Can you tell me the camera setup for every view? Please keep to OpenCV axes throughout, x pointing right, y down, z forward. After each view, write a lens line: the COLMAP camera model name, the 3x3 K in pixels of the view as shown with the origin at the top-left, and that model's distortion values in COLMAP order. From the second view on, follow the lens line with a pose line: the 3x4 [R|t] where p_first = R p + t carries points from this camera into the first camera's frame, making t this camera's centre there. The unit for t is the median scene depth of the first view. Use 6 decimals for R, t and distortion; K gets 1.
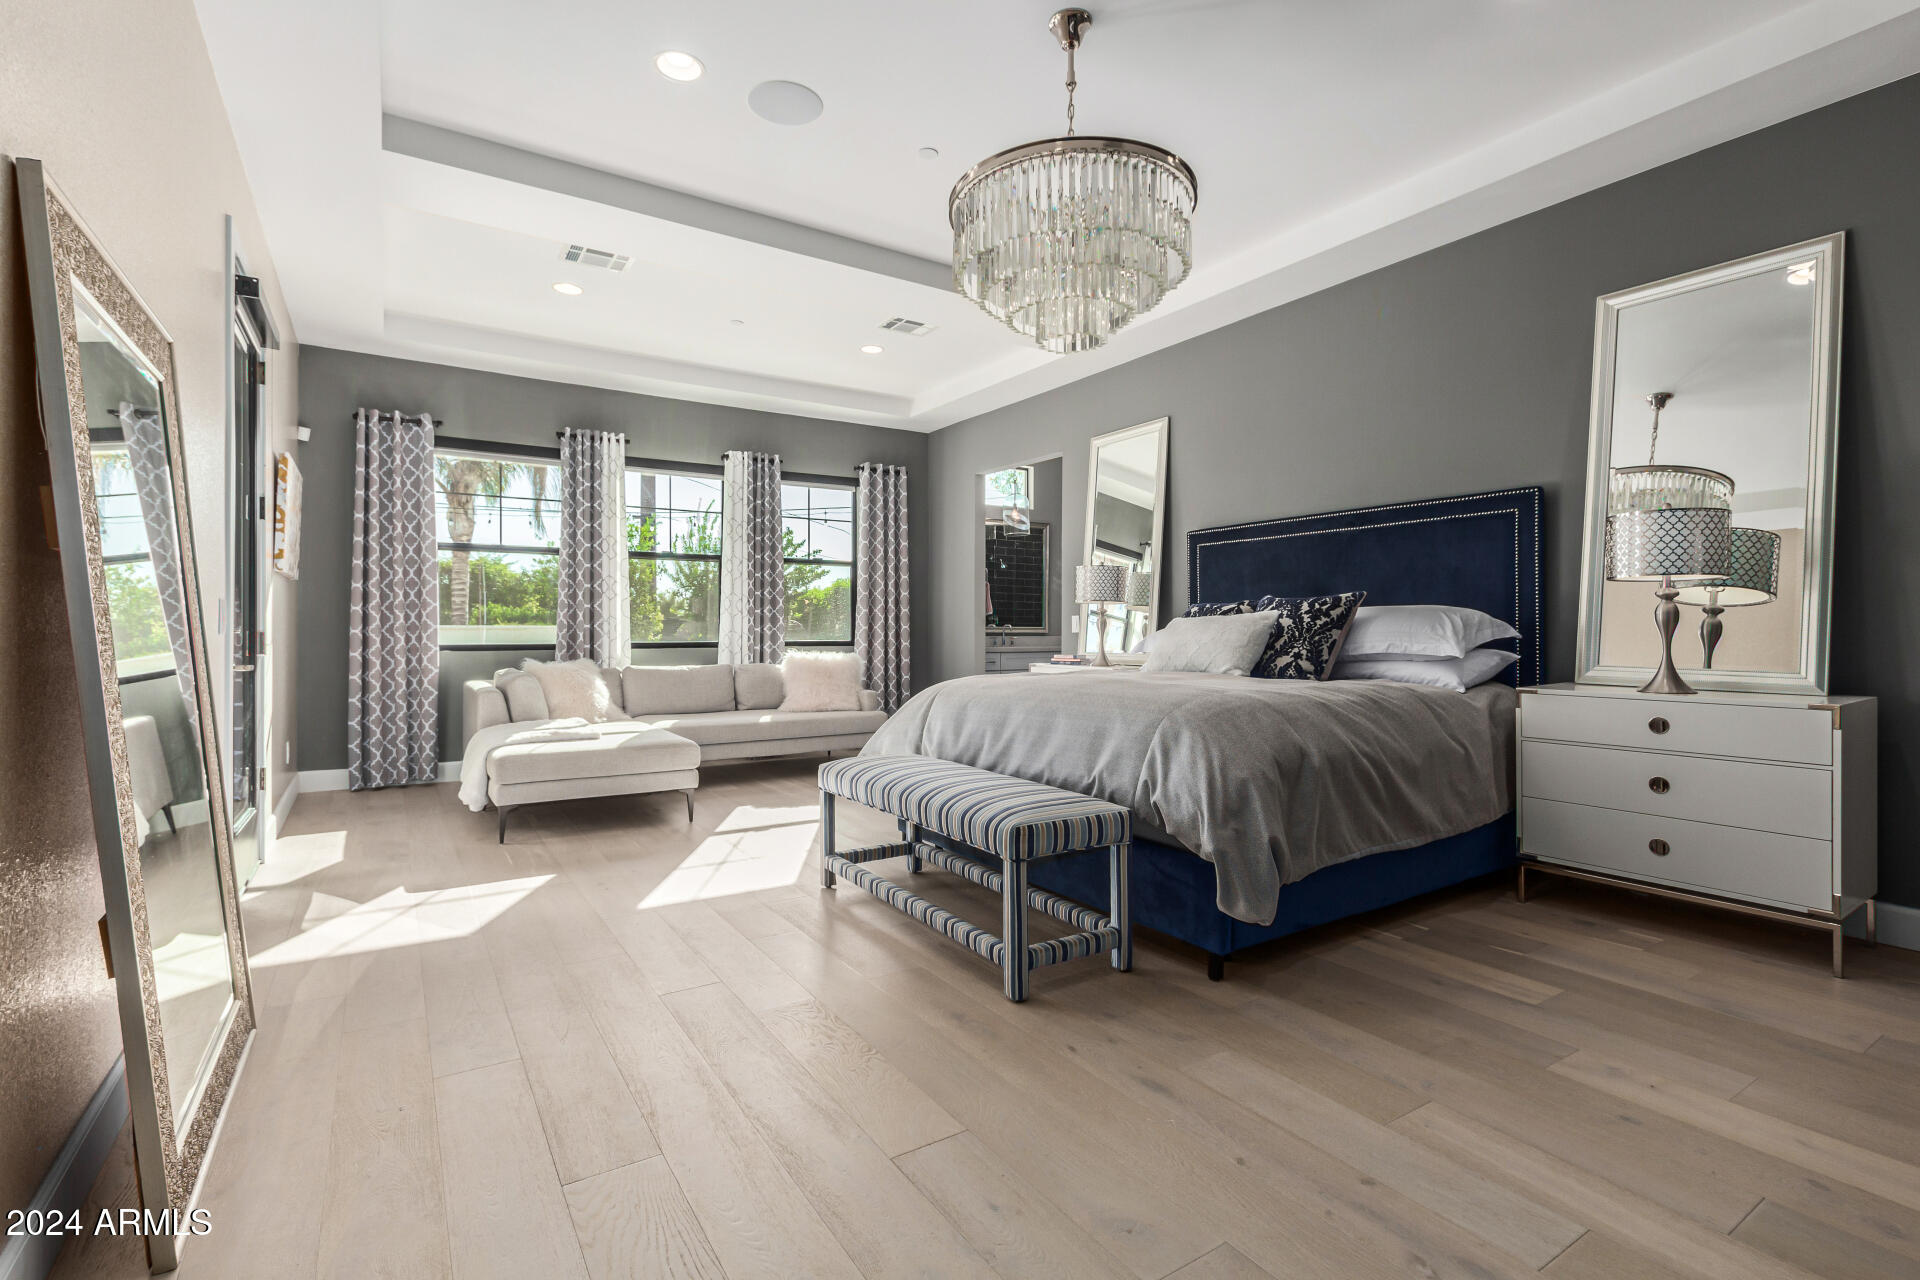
lens RADIAL K [[880.6, 0, 954.9], [0, 880.6, 628.7], [0, 0, 1]] dist [0.008800, -0.004129]
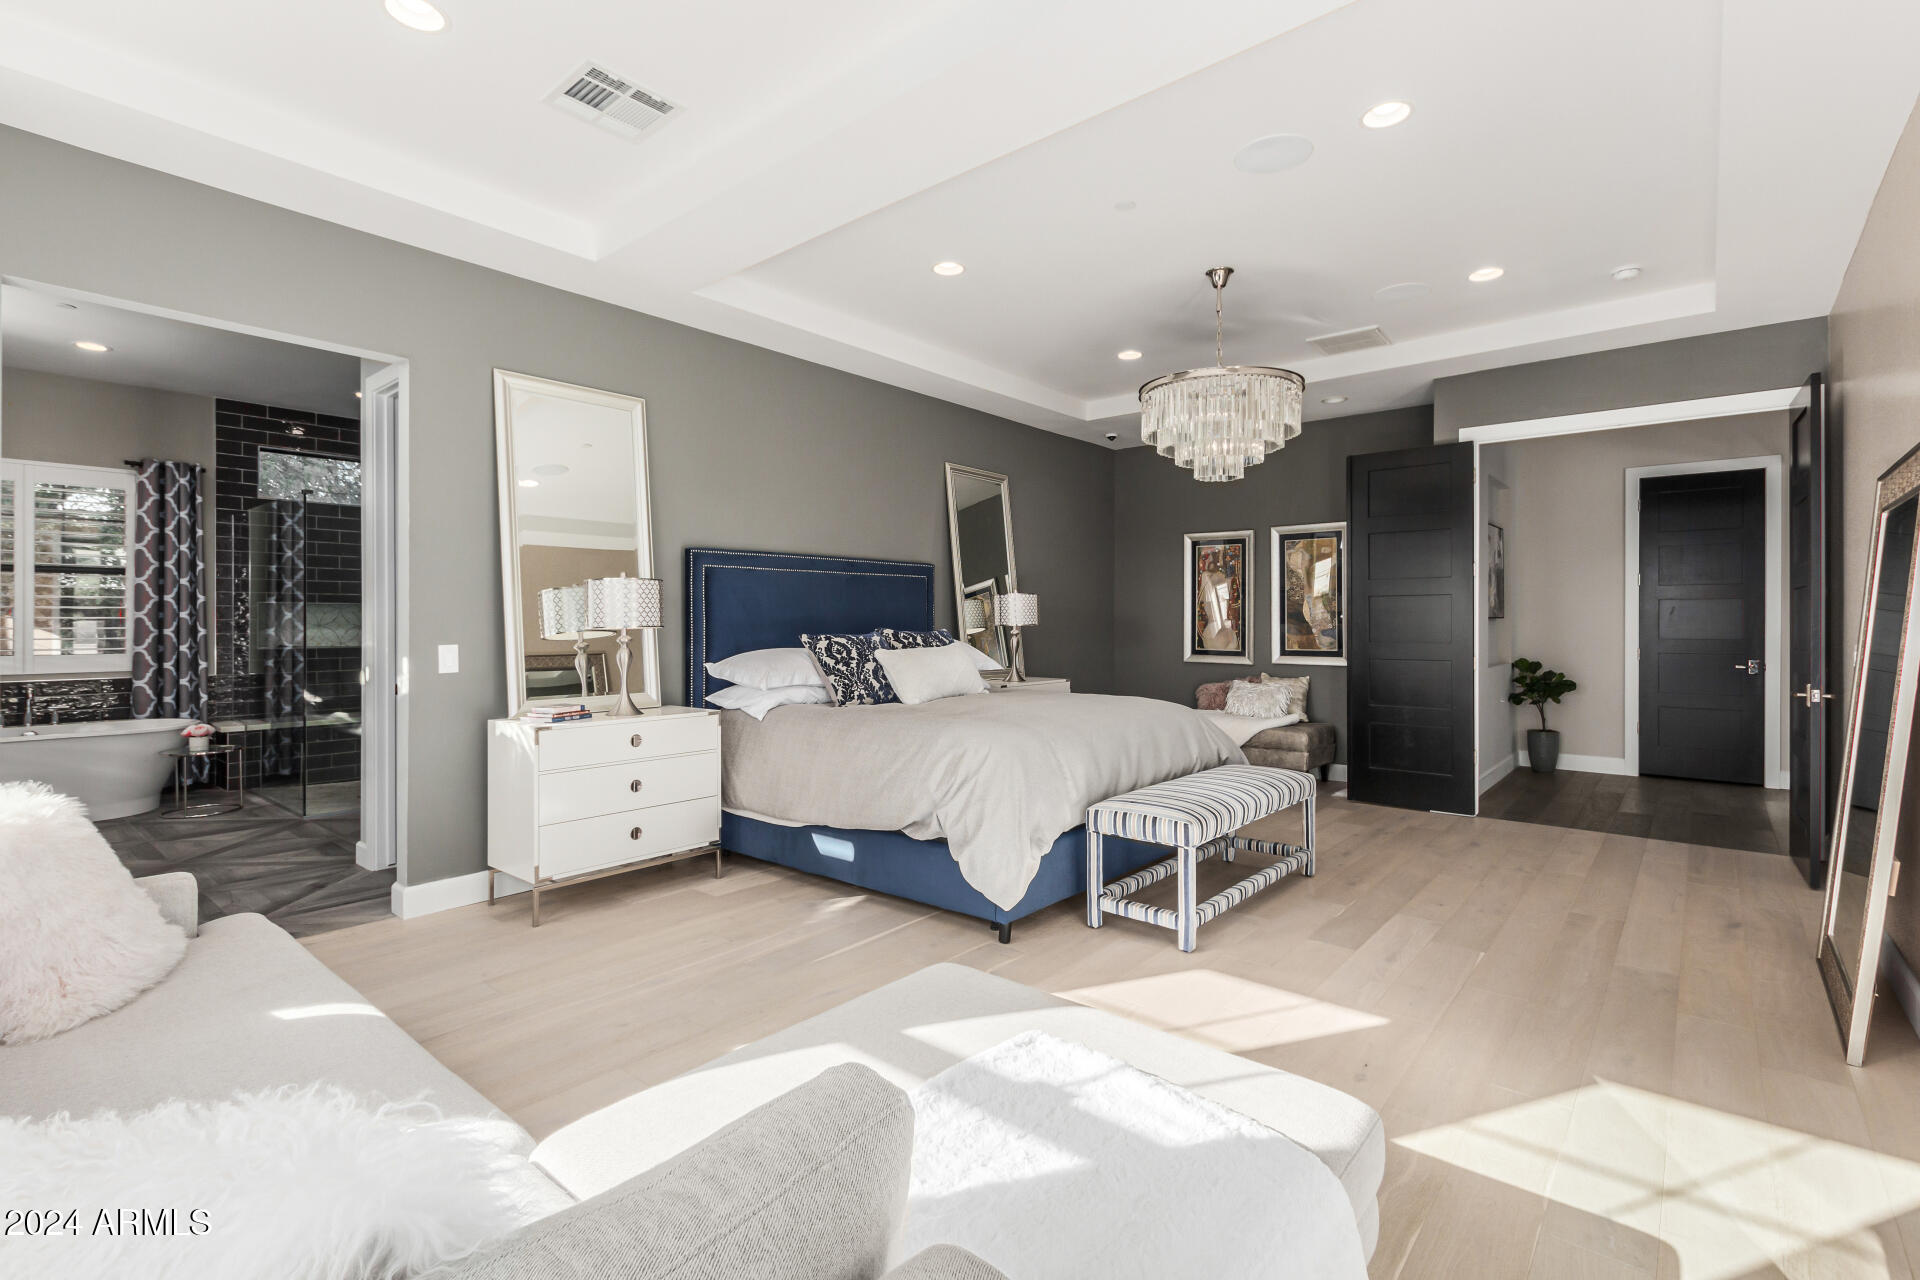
lens RADIAL K [[877.7, 0, 955.6], [0, 877.7, 621.0], [0, 0, 1]] dist [0.005984, -0.001788]
pose [[-0.299868, -0.004491, 0.953970, -1.087779], [0.000518, 0.999988, 0.004871, -0.075874], [-0.953980, 0.001955, -0.299863, 1.723690]]
